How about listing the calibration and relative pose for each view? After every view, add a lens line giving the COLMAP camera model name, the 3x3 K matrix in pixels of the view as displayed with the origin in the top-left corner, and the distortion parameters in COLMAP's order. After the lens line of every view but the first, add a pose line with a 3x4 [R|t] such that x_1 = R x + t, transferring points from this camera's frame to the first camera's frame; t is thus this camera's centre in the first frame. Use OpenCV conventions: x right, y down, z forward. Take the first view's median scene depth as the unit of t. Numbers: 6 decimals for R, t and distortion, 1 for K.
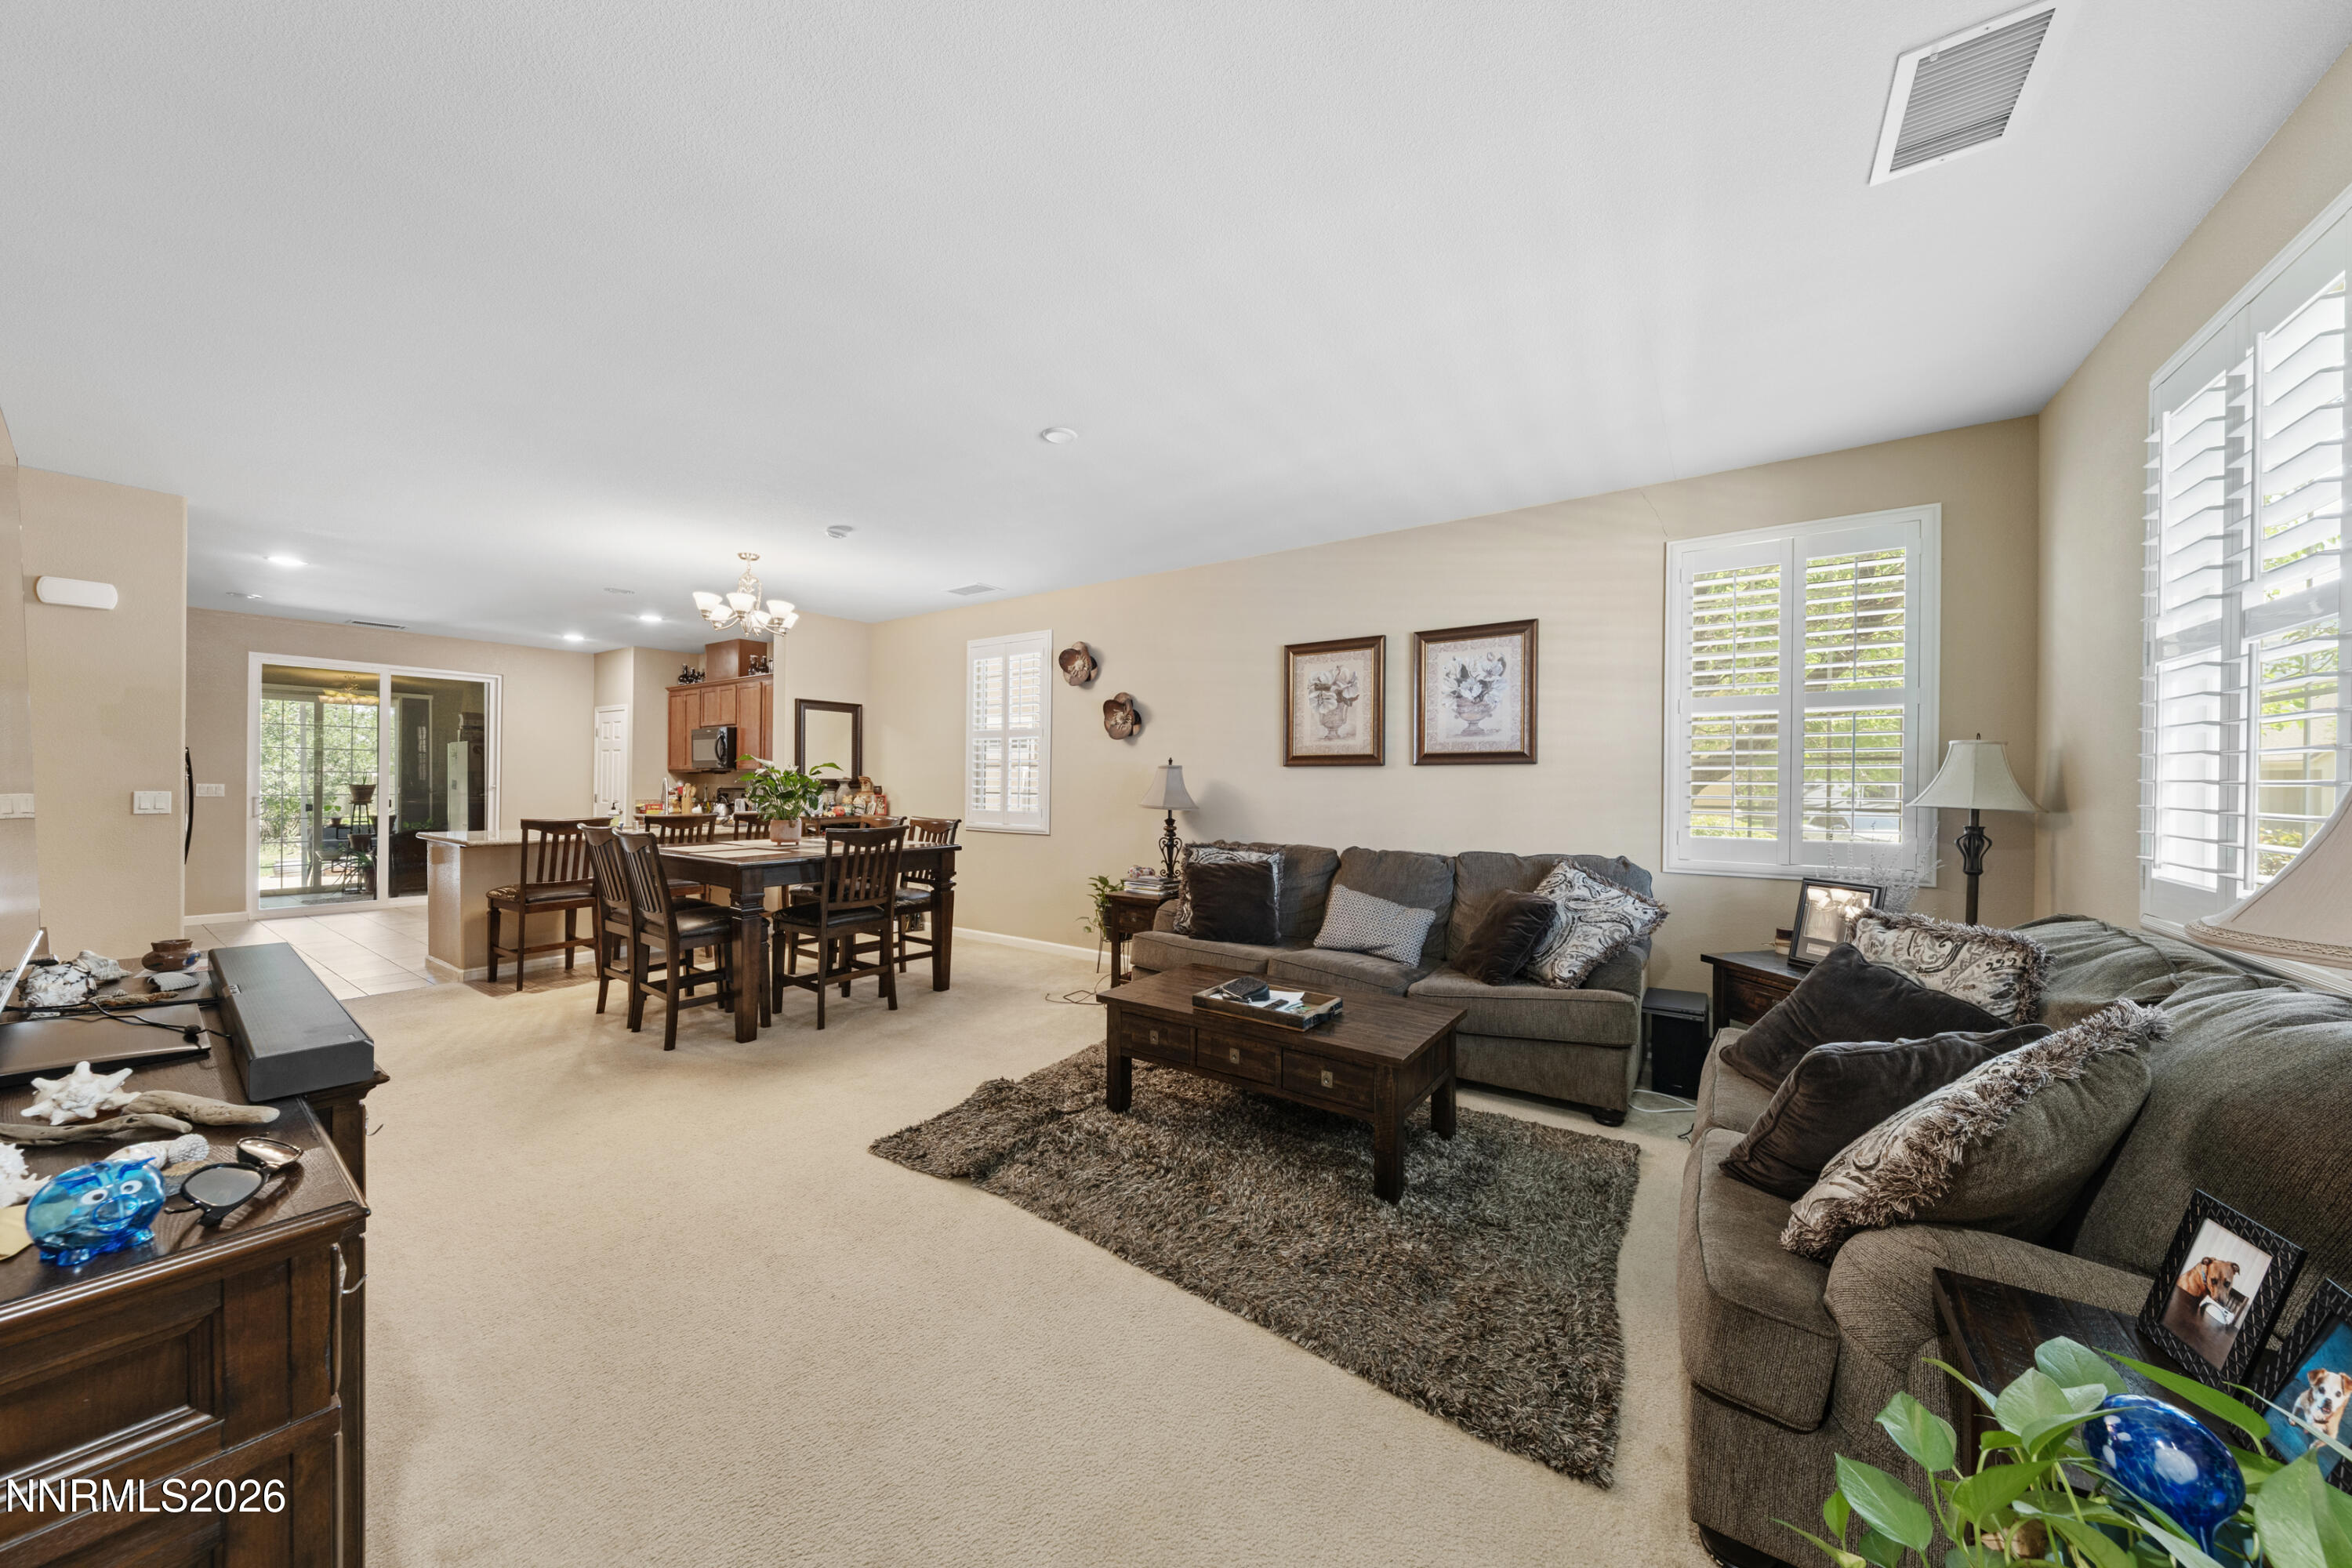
lens RADIAL K [[799.7, 0, 1182.5], [0, 799.7, 787.0], [0, 0, 1]] dist [0.004824, -0.001501]
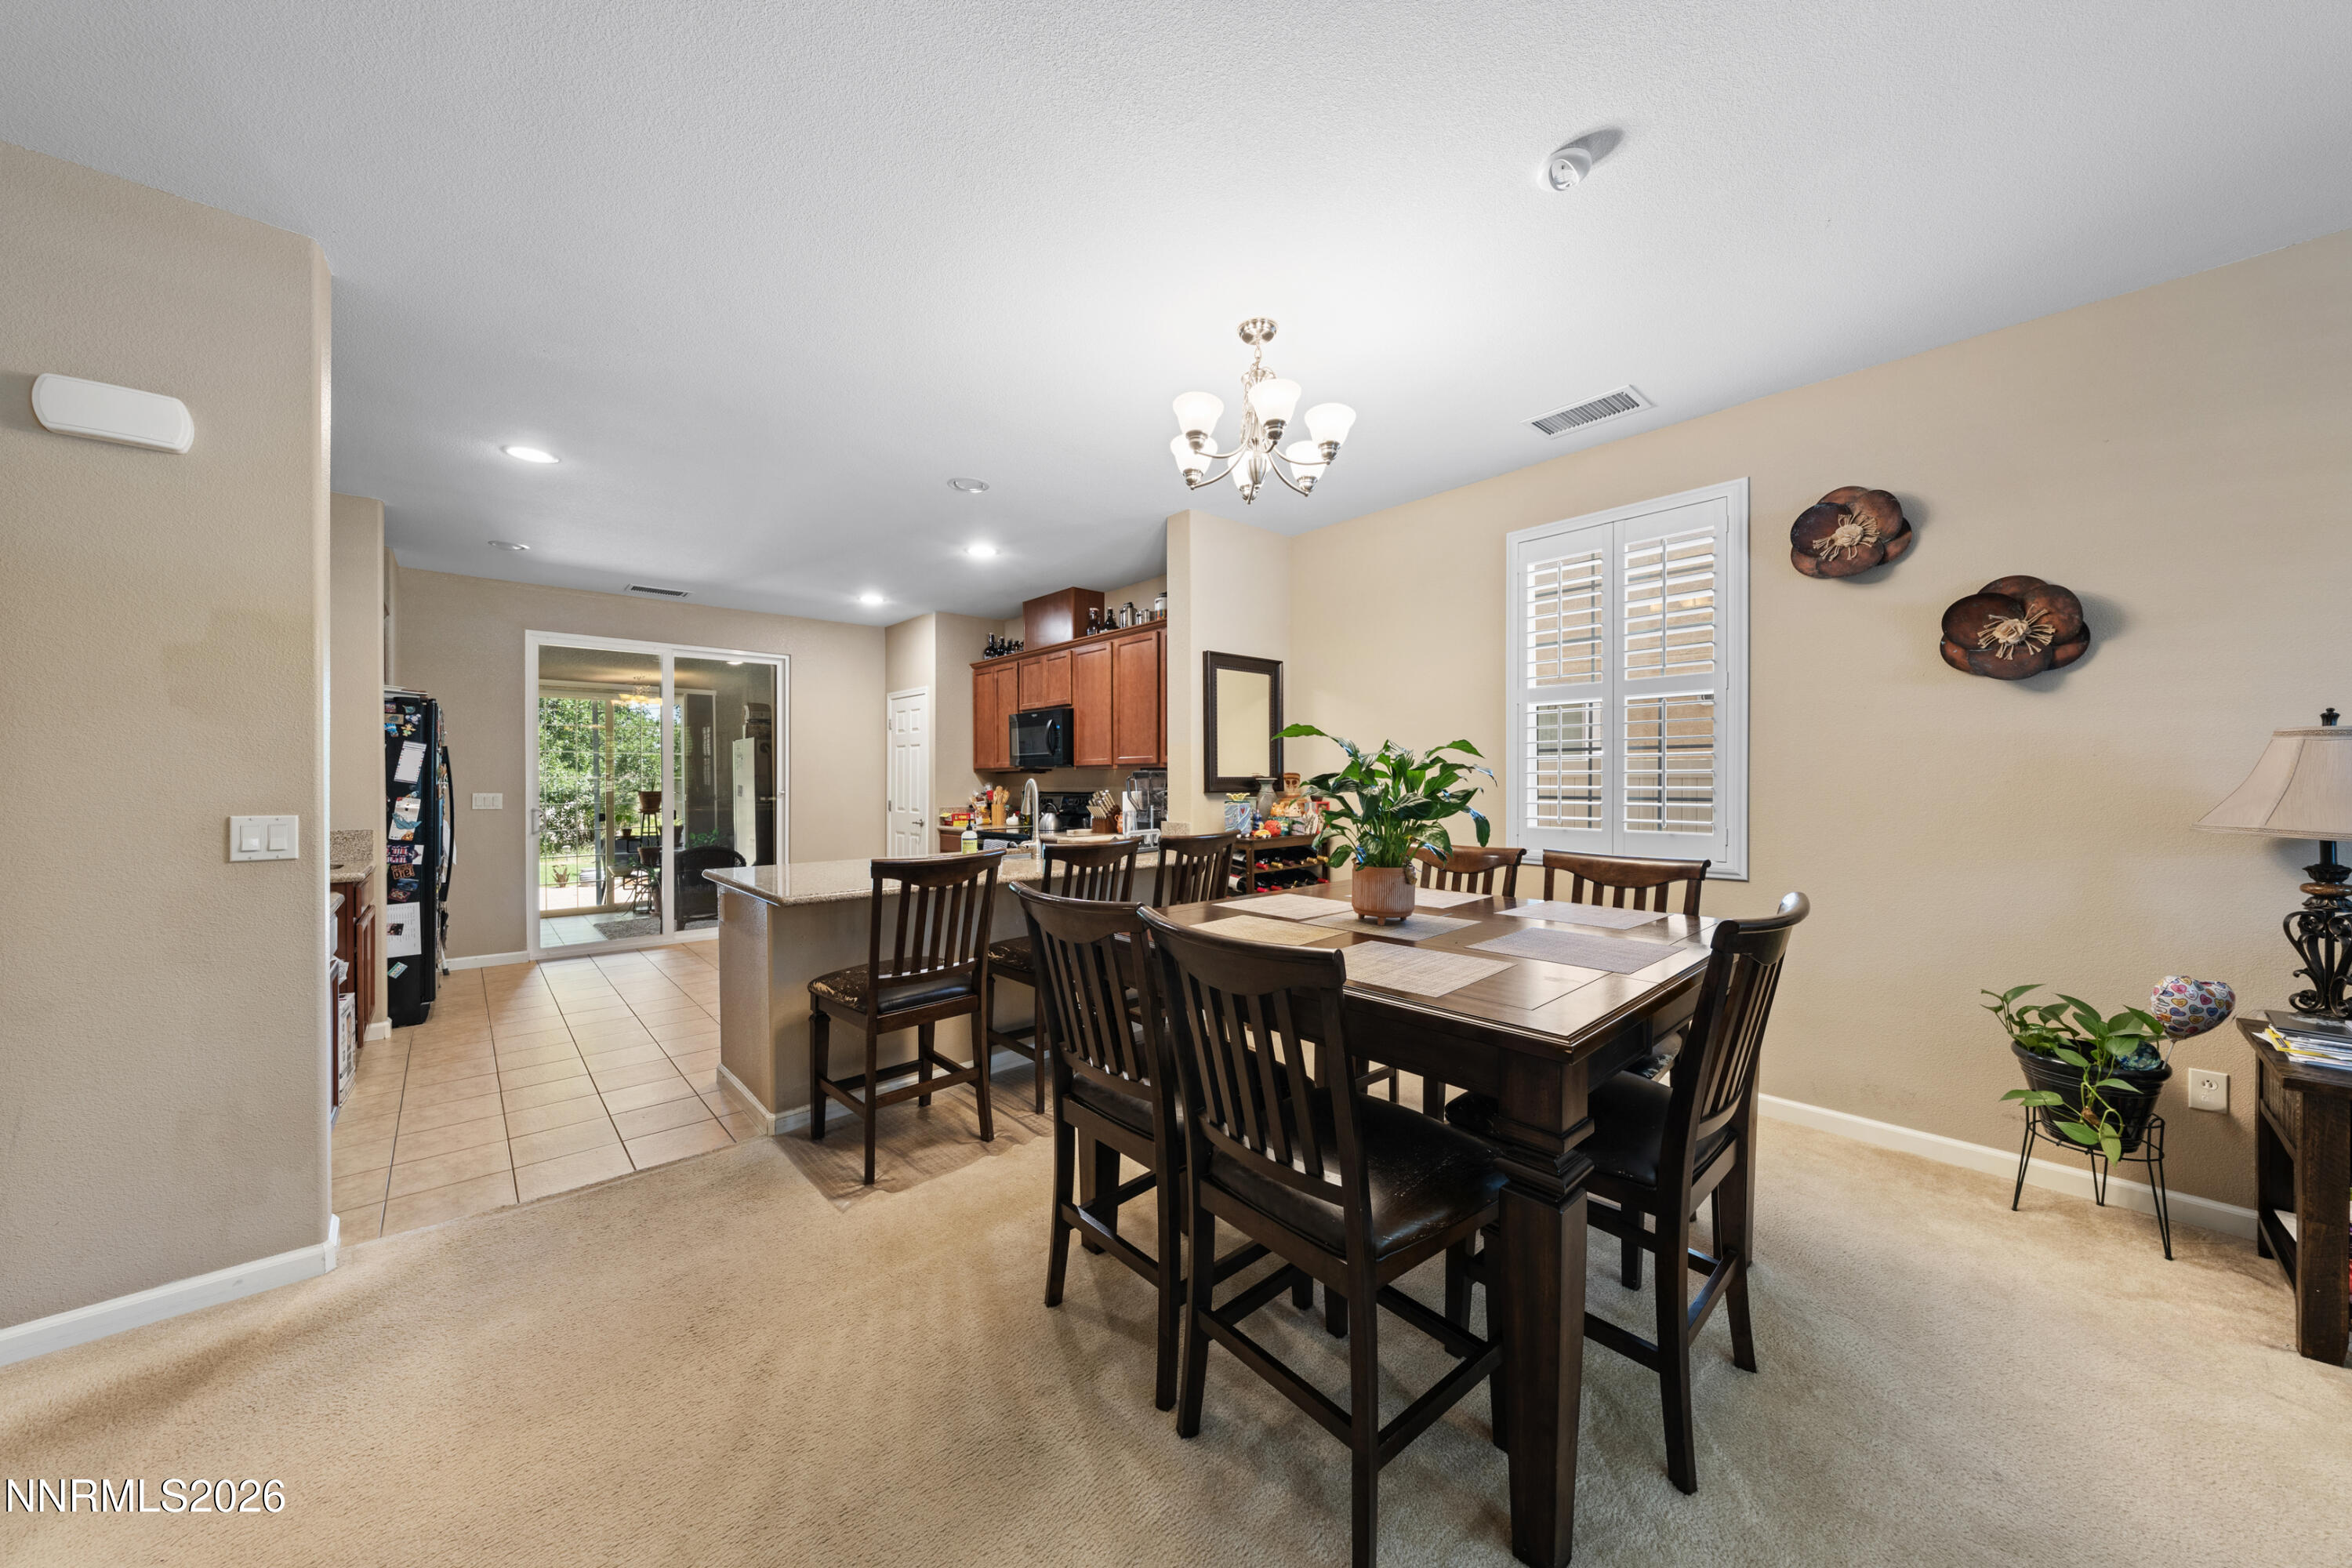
lens RADIAL K [[799.7, 0, 1183.8], [0, 799.7, 782.8], [0, 0, 1]] dist [0.004824, -0.001501]
pose [[0.975911, -0.012383, -0.217816, -0.461114], [0.011893, 0.999923, -0.003558, -0.005130], [0.217843, 0.000882, 0.975983, 0.481259]]
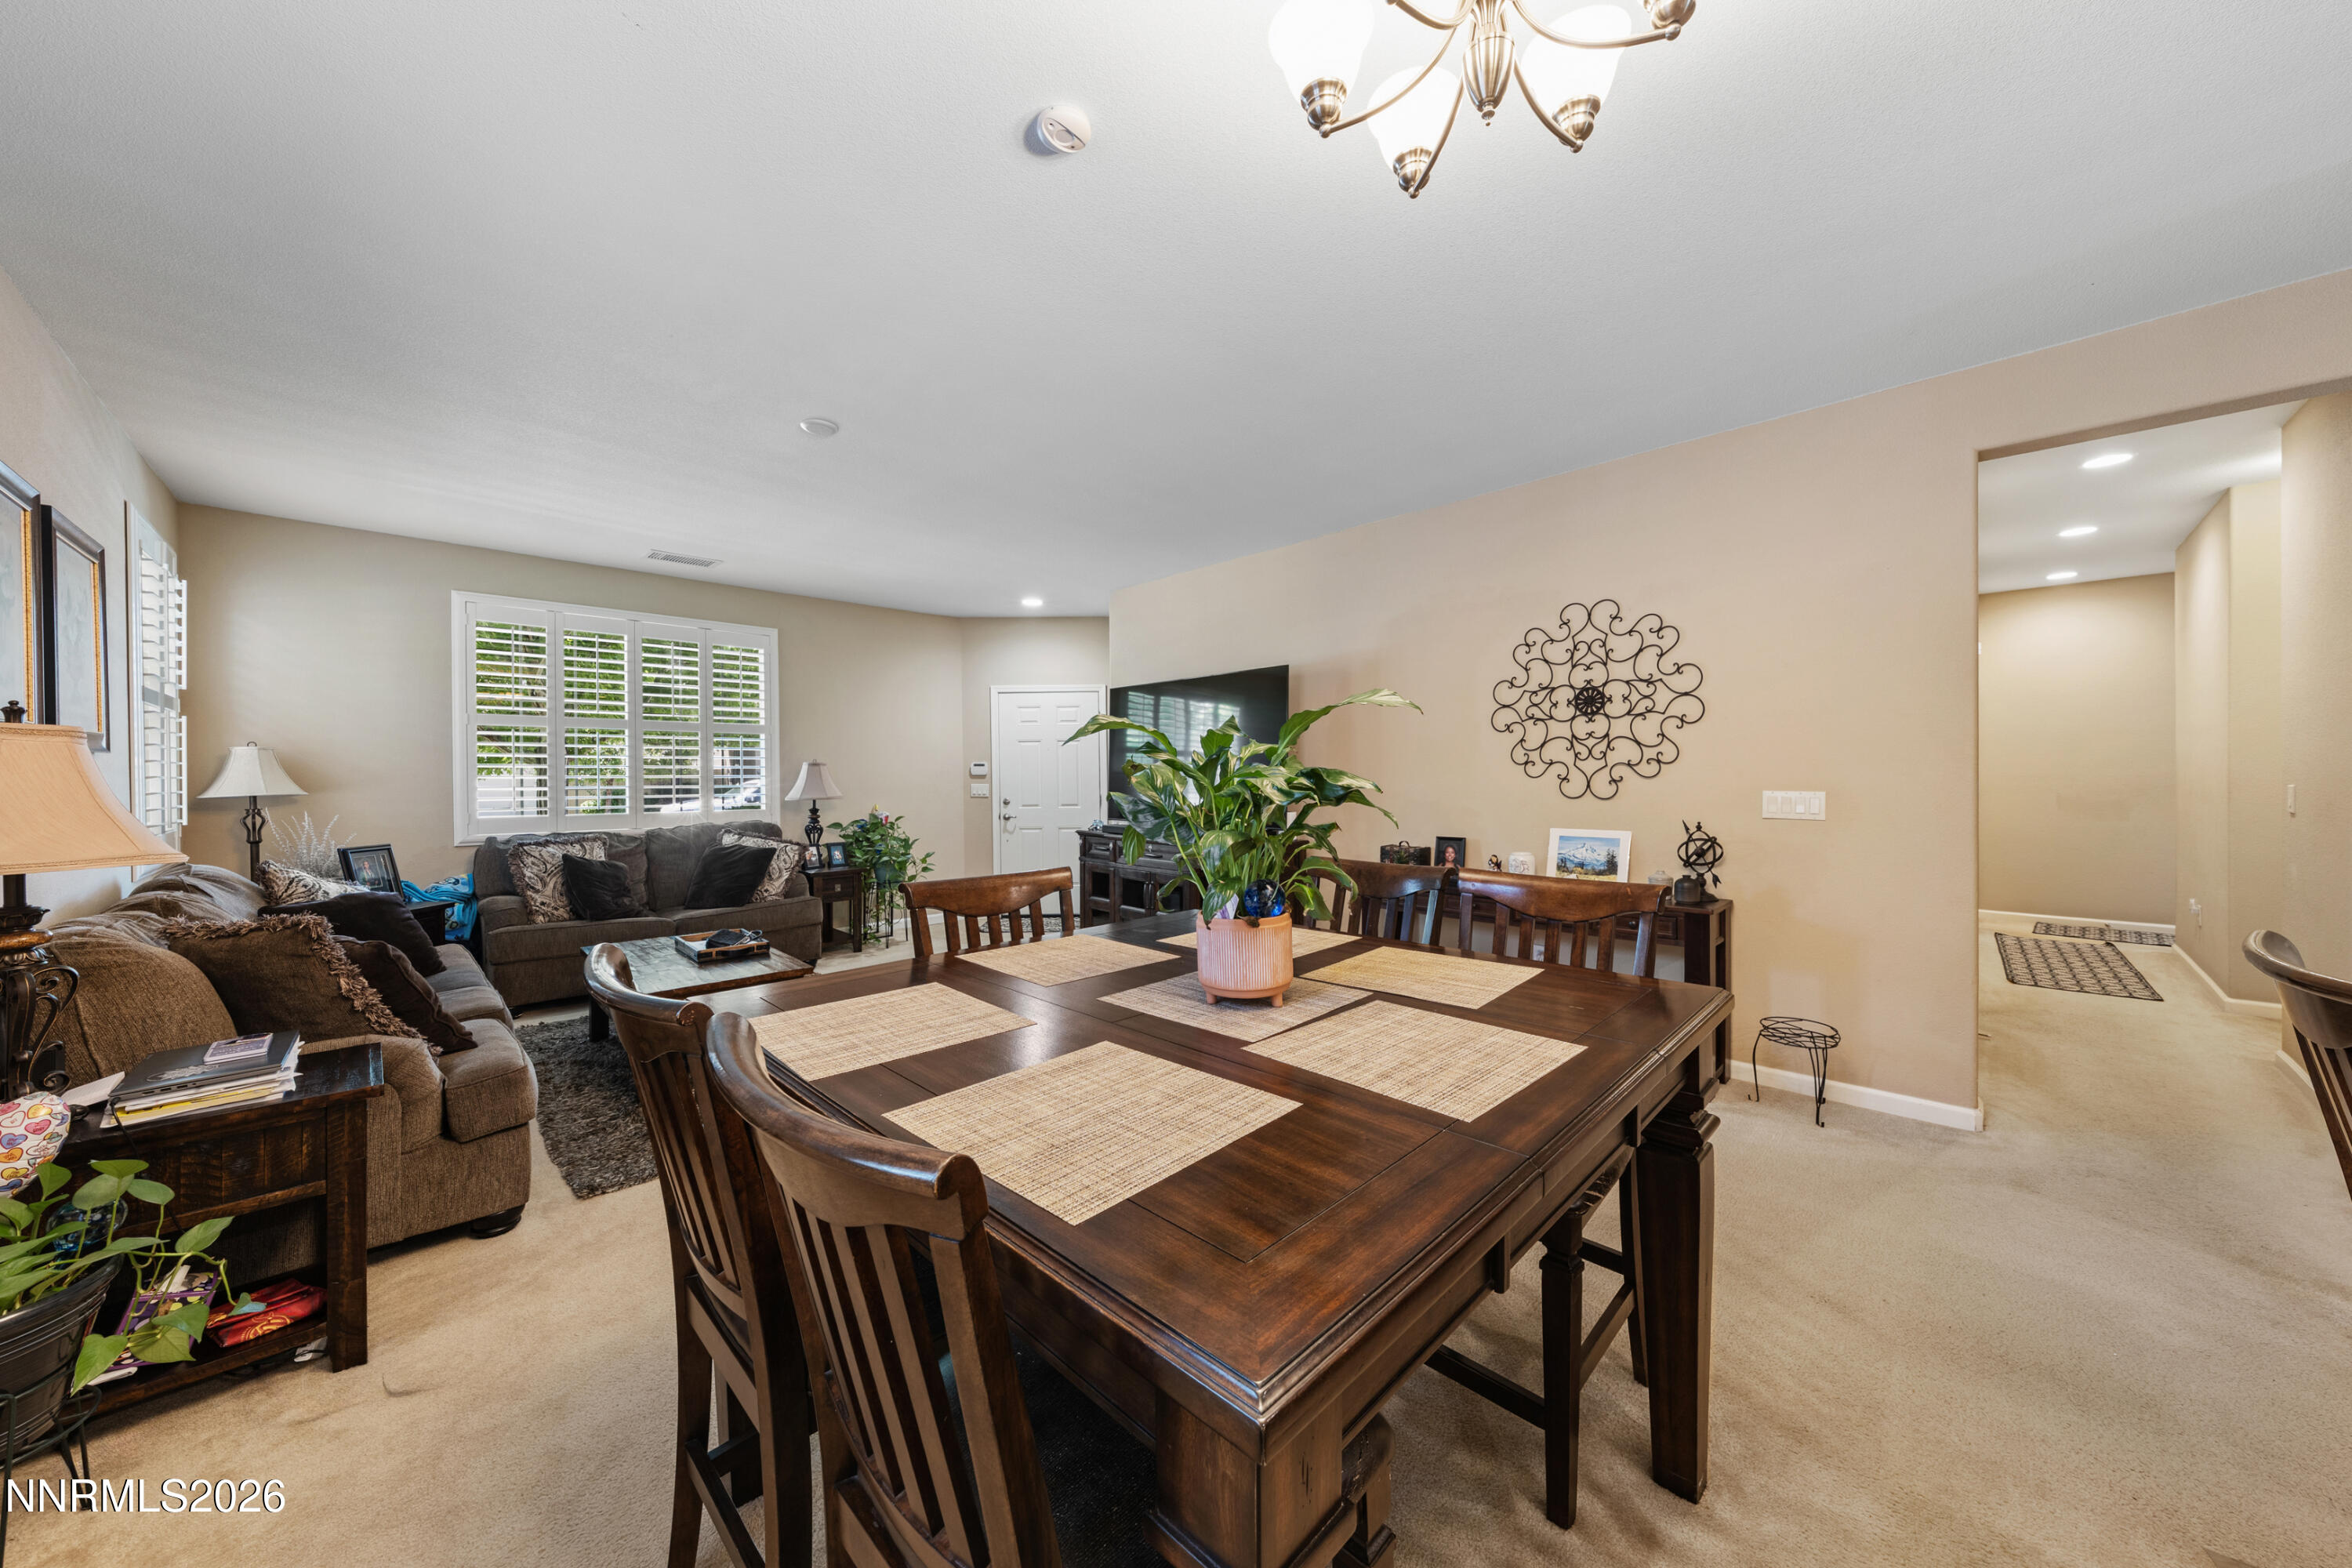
lens RADIAL K [[799.7, 0, 1191.8], [0, 799.7, 771.4], [0, 0, 1]] dist [0.004824, -0.001501]
pose [[-0.985416, -0.001139, 0.170157, -0.476201], [-0.000354, 0.999989, 0.004645, -0.012477], [-0.170161, 0.004517, -0.985406, 1.173831]]
